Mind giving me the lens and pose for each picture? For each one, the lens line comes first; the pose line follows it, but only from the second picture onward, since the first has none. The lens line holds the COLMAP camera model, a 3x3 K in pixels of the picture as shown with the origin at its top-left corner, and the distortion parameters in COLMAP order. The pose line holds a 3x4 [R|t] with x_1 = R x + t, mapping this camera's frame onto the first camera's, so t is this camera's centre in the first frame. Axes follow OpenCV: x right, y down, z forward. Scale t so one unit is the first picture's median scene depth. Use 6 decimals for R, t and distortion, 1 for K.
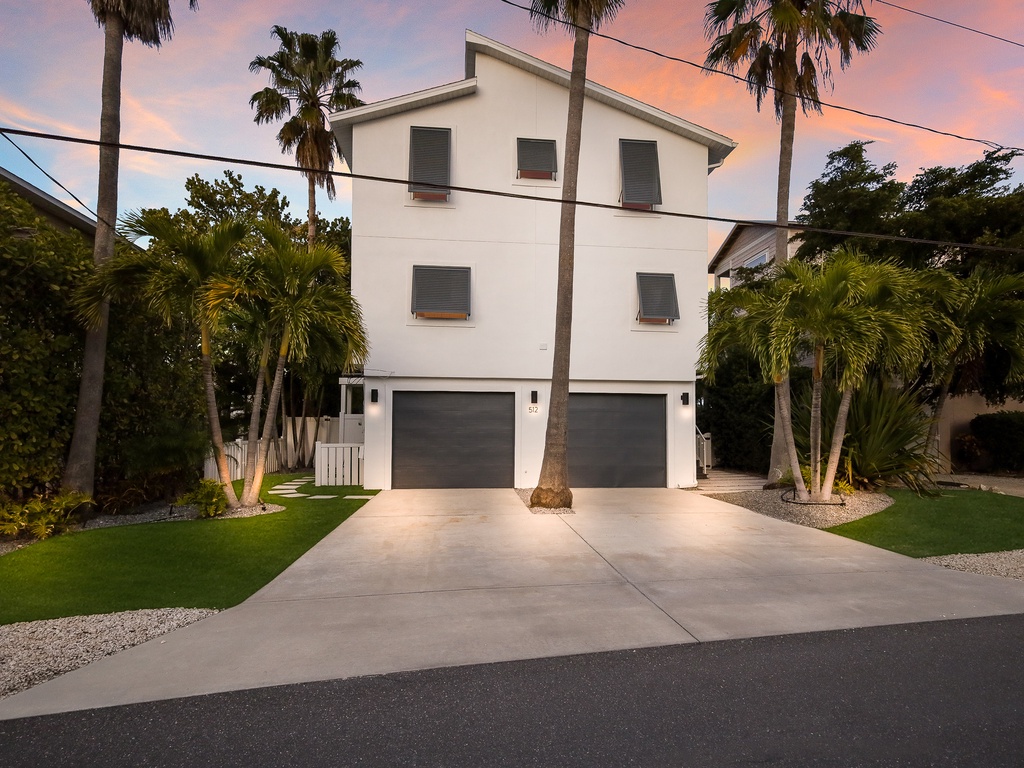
lens RADIAL K [[431.4, 0, 512.0], [0, 431.4, 384.0], [0, 0, 1]] dist [0.008998, 0.000322]
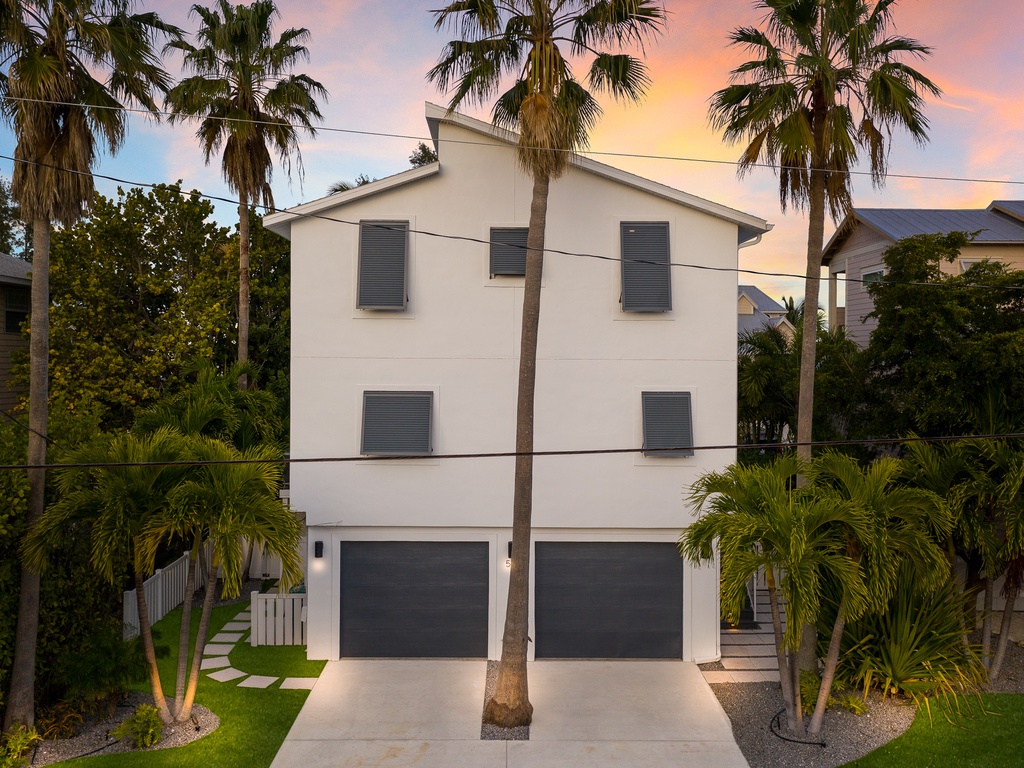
lens RADIAL K [[678.4, 0, 505.3], [0, 678.4, 382.4], [0, 0, 1]] dist [0.018836, -0.005778]
pose [[0.997490, -0.001484, -0.070785, 0.131928], [0.003119, 0.999731, 0.022993, -0.316515], [0.070732, -0.023156, 0.997227, -0.272536]]
